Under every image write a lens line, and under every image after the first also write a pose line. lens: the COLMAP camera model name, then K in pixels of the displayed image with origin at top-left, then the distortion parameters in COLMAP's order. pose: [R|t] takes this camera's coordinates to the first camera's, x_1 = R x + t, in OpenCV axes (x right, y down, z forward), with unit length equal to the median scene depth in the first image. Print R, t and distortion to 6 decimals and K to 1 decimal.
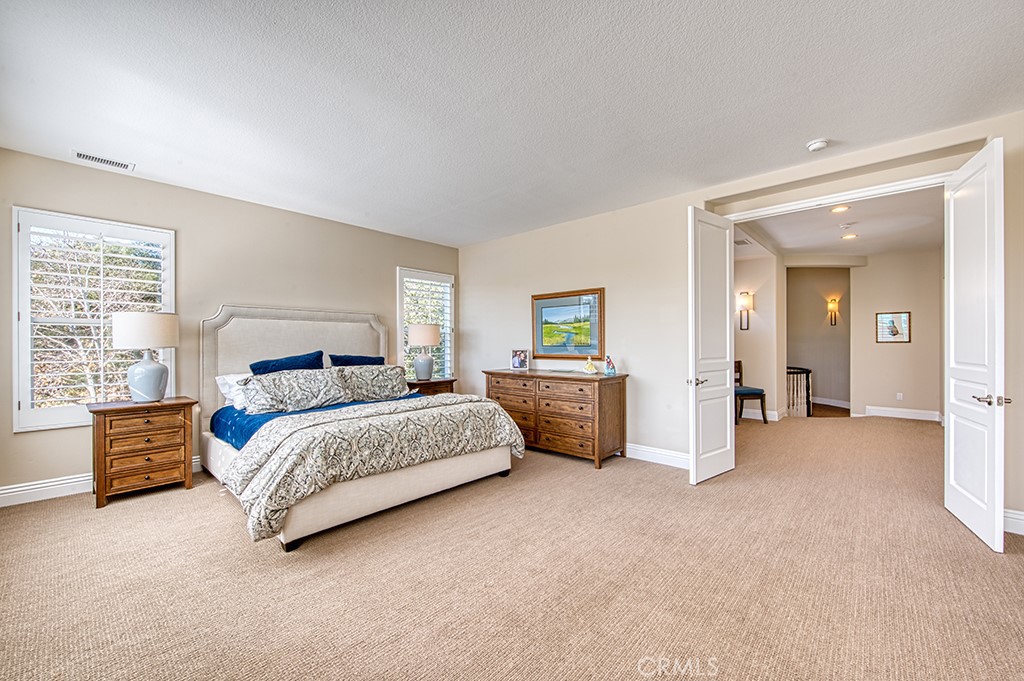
lens RADIAL K [[407.0, 0, 512.1], [0, 407.0, 343.2], [0, 0, 1]] dist [-0.000064, -0.000024]
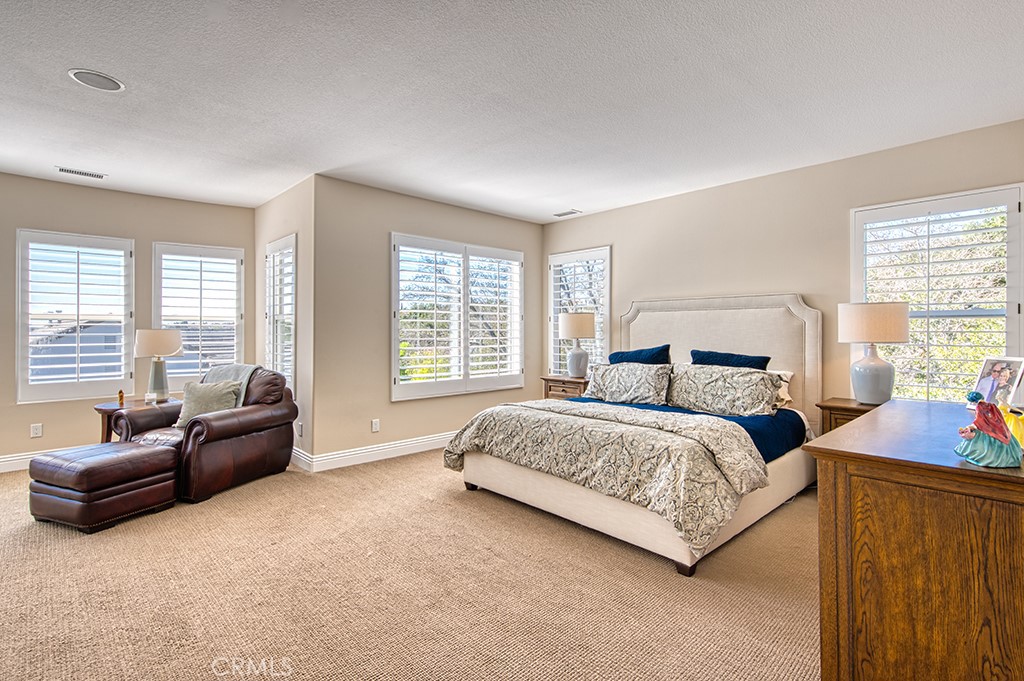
lens RADIAL K [[471.9, 0, 512.7], [0, 471.9, 330.2], [0, 0, 1]] dist [0.005032, -0.000046]
pose [[-0.064493, -0.002888, -0.997914, 0.674547], [-0.002088, 0.999994, -0.002759, -0.010920], [0.997916, 0.001906, -0.064499, 0.825566]]
